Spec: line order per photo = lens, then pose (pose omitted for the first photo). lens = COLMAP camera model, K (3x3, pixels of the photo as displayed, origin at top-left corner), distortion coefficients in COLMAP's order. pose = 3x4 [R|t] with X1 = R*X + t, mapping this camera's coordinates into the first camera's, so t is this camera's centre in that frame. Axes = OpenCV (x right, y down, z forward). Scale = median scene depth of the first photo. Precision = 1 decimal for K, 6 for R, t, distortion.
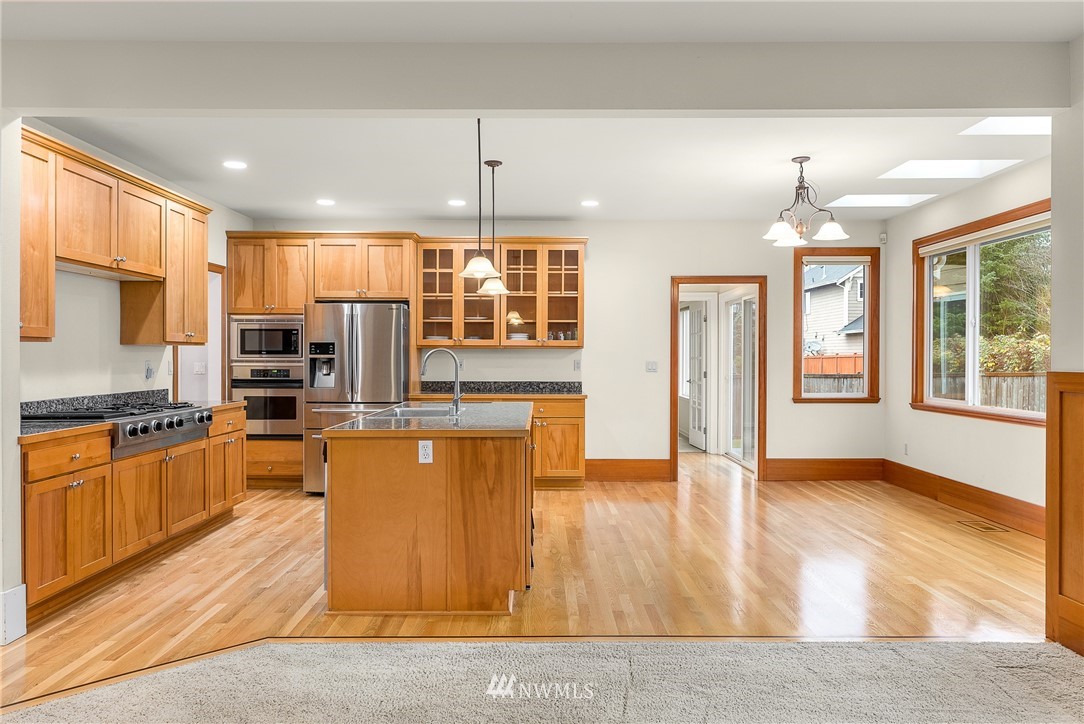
lens RADIAL K [[752.0, 0, 538.7], [0, 752.0, 360.4], [0, 0, 1]] dist [0.005698, 0.002122]
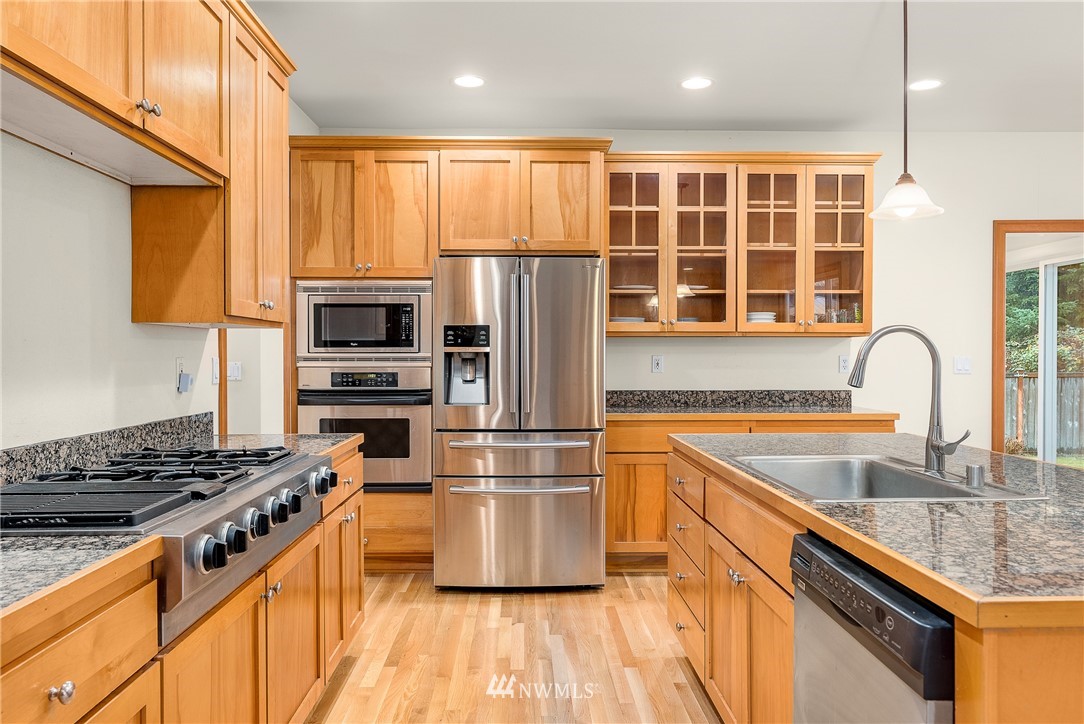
lens RADIAL K [[803.8, 0, 542.0], [0, 803.8, 362.0], [0, 0, 1]] dist [0.005812, 0.000828]
pose [[0.999644, -0.003919, 0.026405, -0.234280], [0.003843, 0.999988, 0.002935, 0.002226], [-0.026416, -0.002833, 0.999647, 0.368132]]
